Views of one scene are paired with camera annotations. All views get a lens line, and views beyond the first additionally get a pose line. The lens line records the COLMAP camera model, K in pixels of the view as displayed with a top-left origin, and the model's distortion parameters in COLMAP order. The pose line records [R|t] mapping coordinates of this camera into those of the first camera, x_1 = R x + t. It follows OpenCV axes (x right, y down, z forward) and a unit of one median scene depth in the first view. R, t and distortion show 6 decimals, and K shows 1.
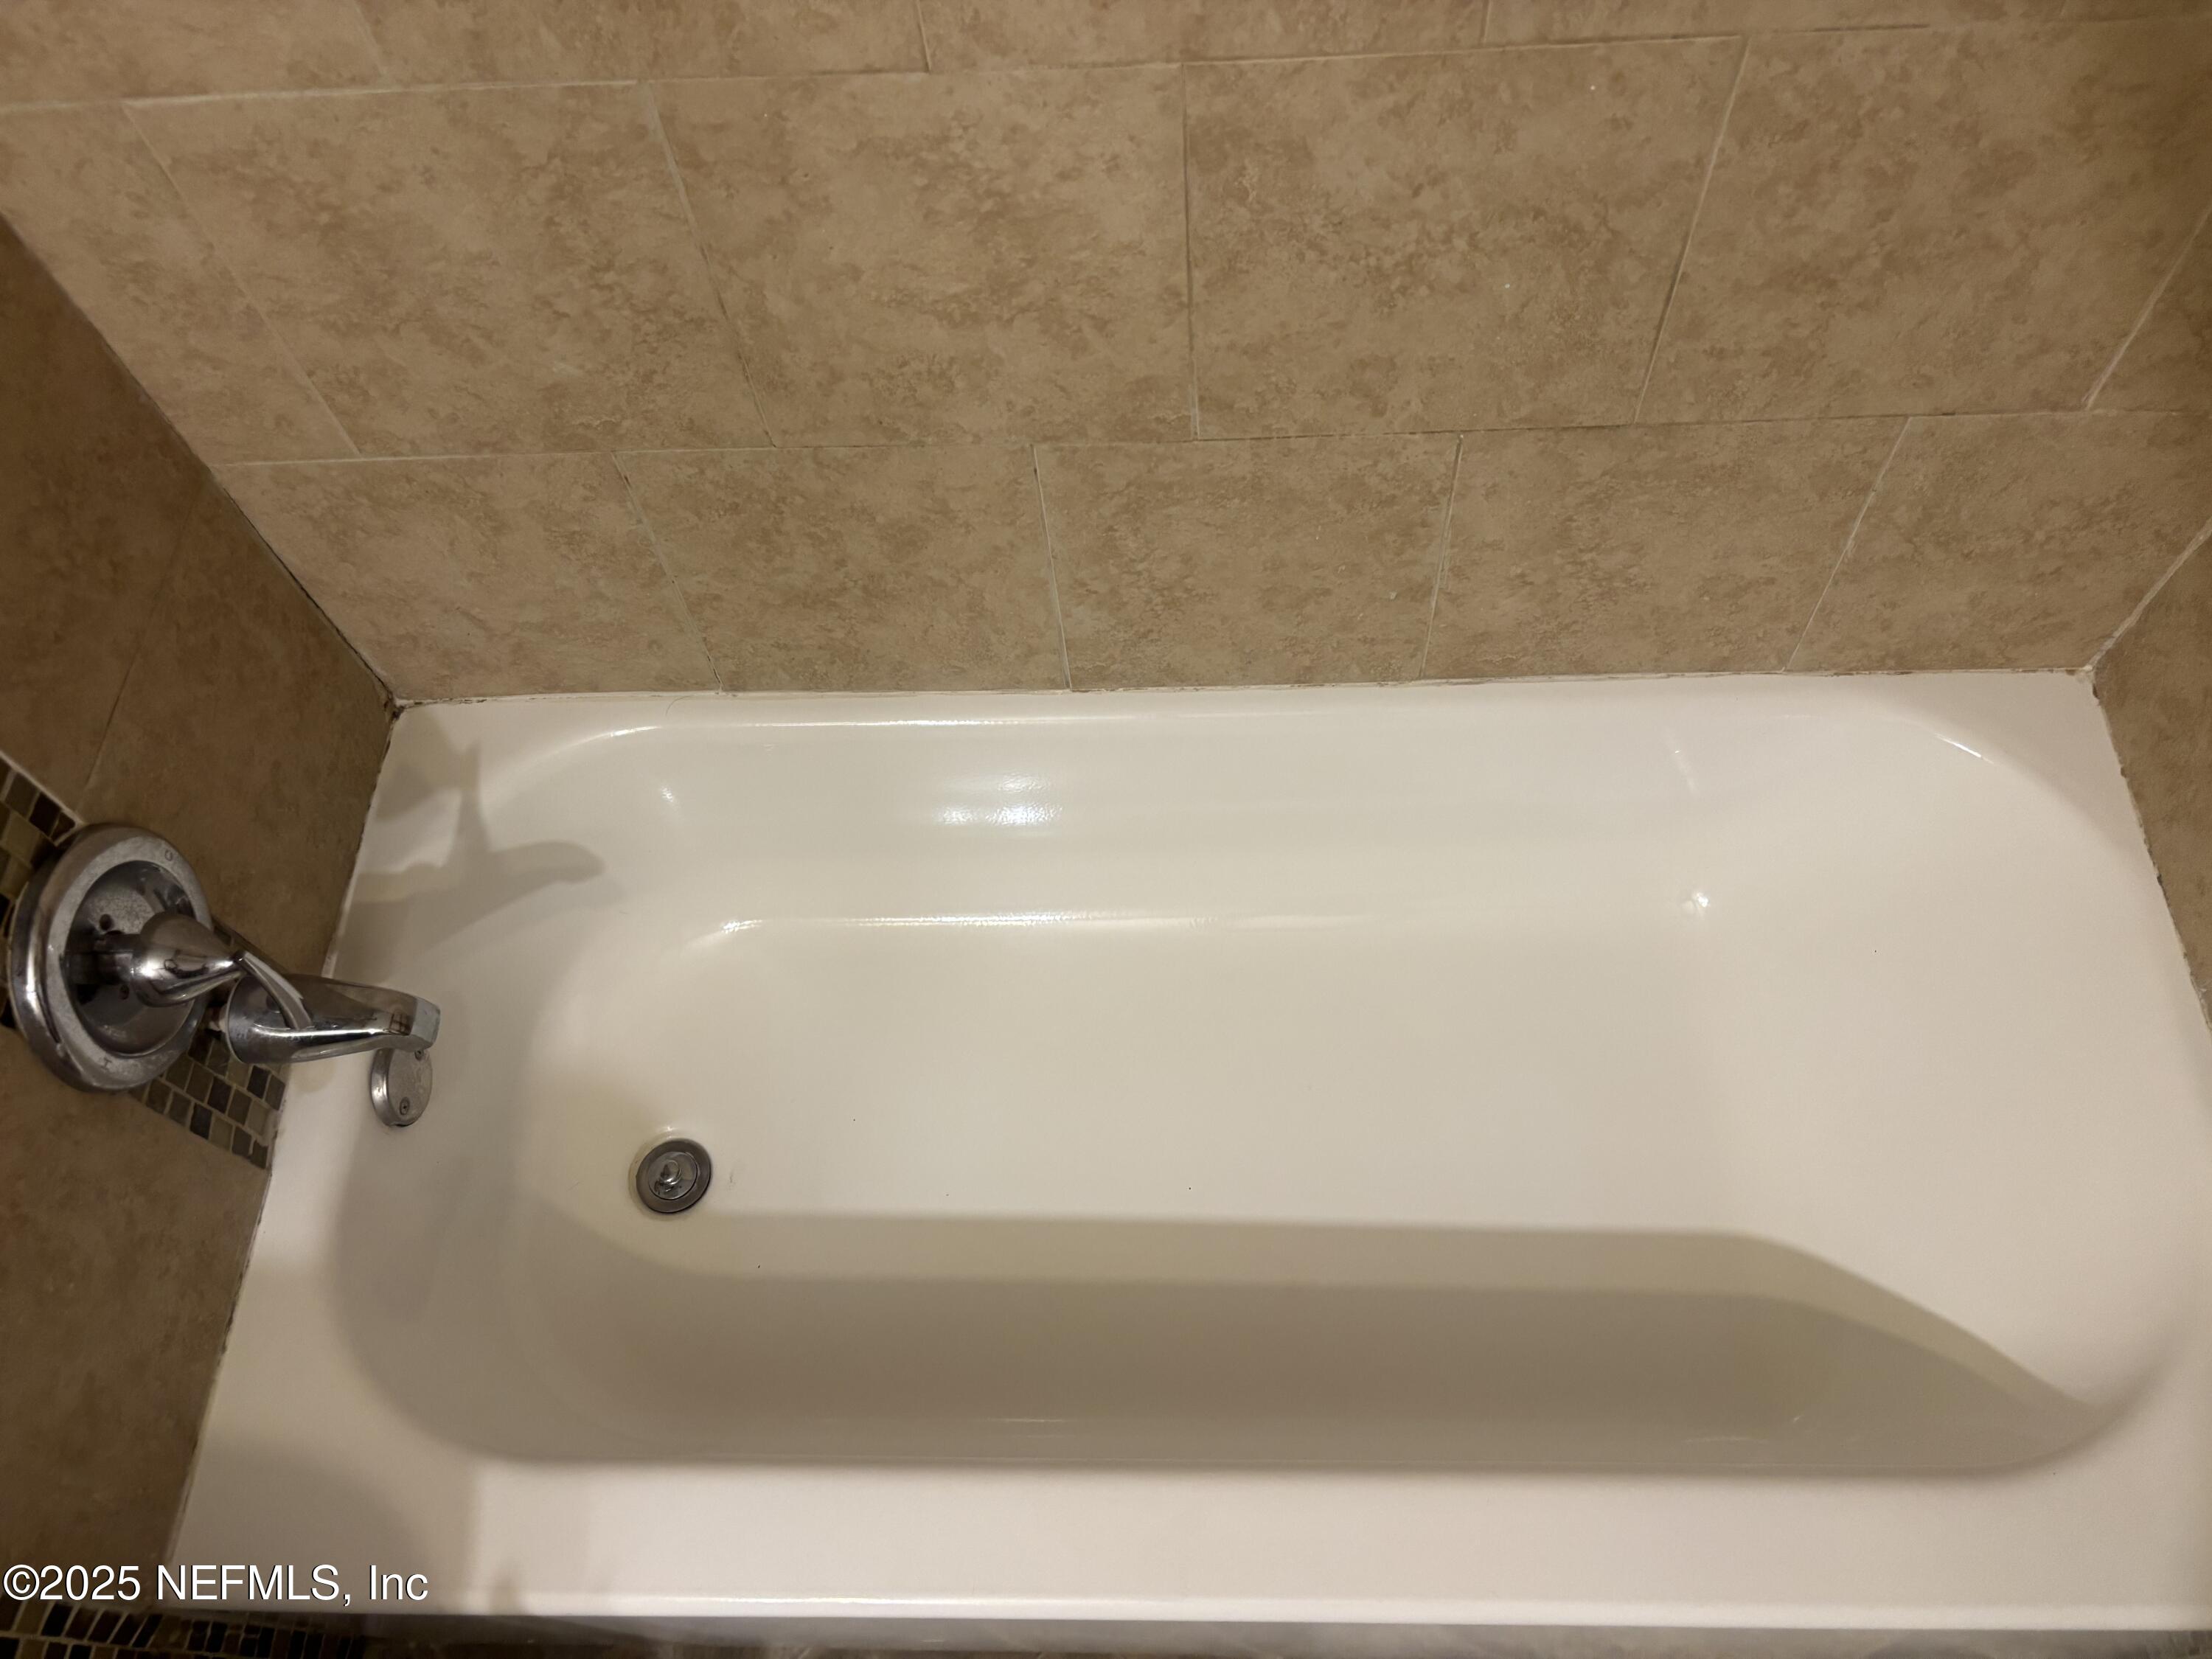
lens RADIAL K [[1654.2, 0, 1173.8], [0, 1654.2, 828.3], [0, 0, 1]] dist [0.049209, -0.053501]
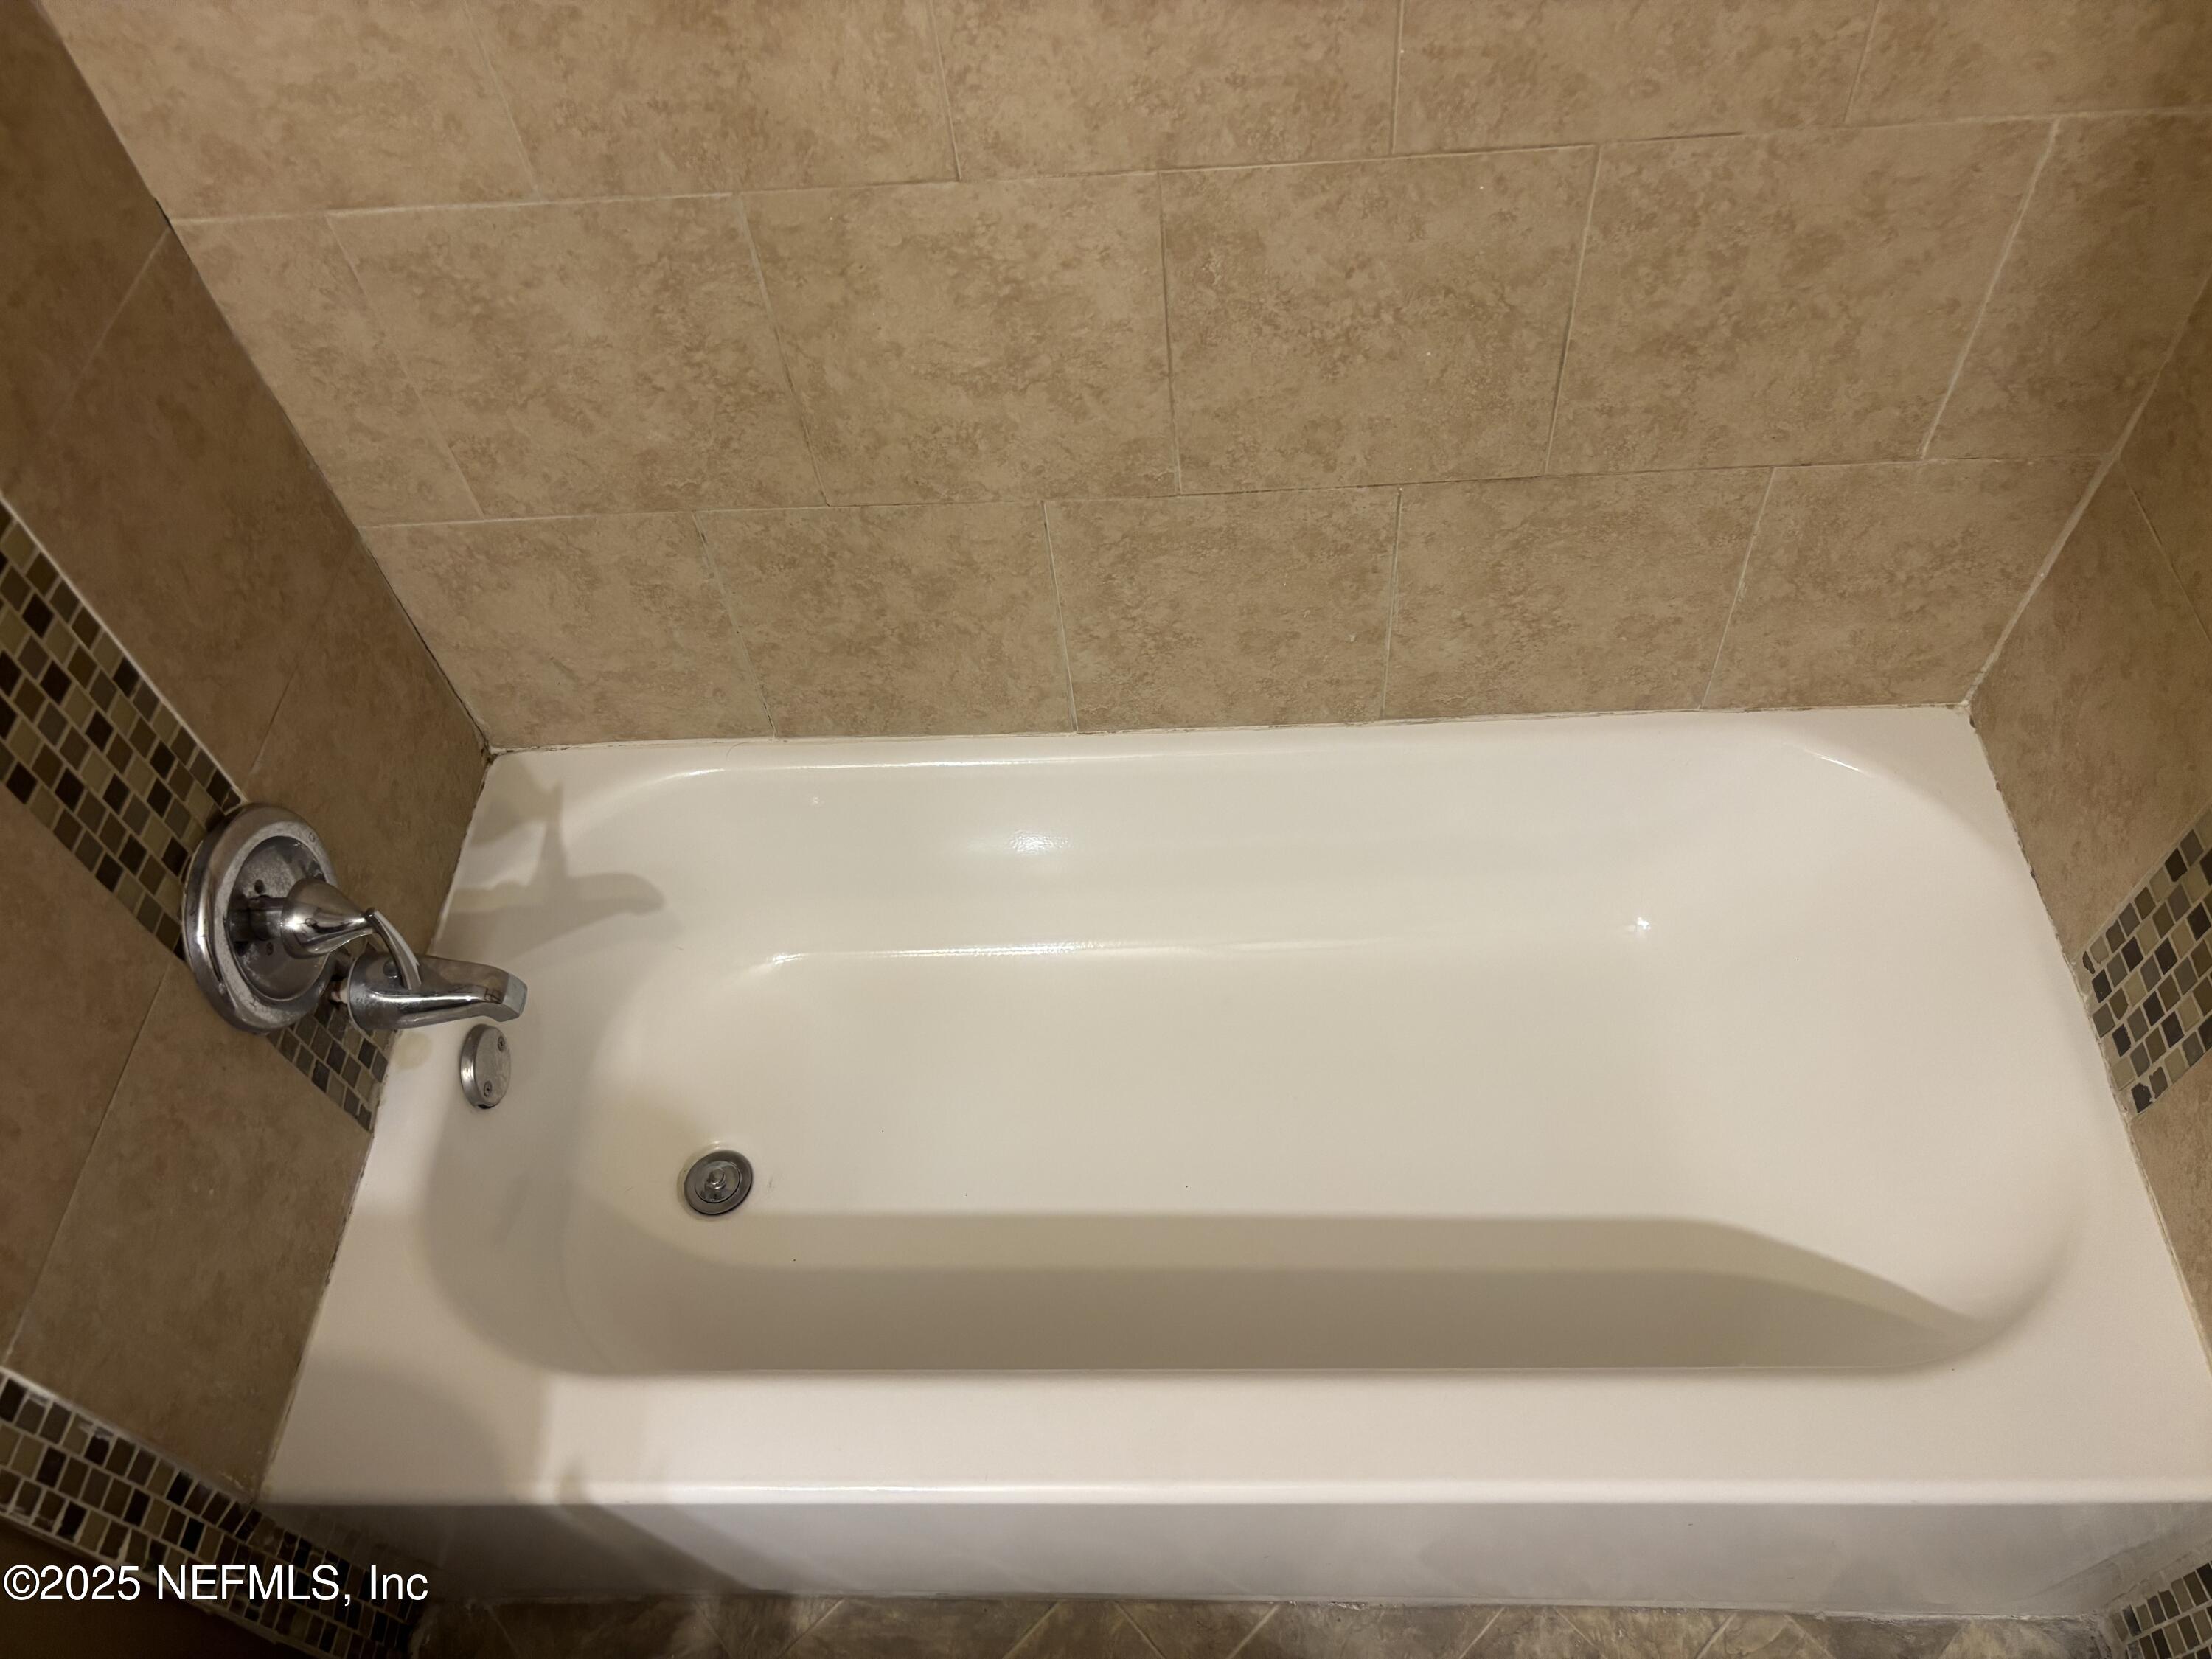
lens RADIAL K [[1654.2, 0, 1173.8], [0, 1654.2, 828.3], [0, 0, 1]] dist [0.049209, -0.053501]
pose [[0.999877, -0.009922, -0.012119, 0.022016], [0.008245, 0.991307, -0.131310, 0.164734], [0.013317, 0.131194, 0.991267, -0.157756]]
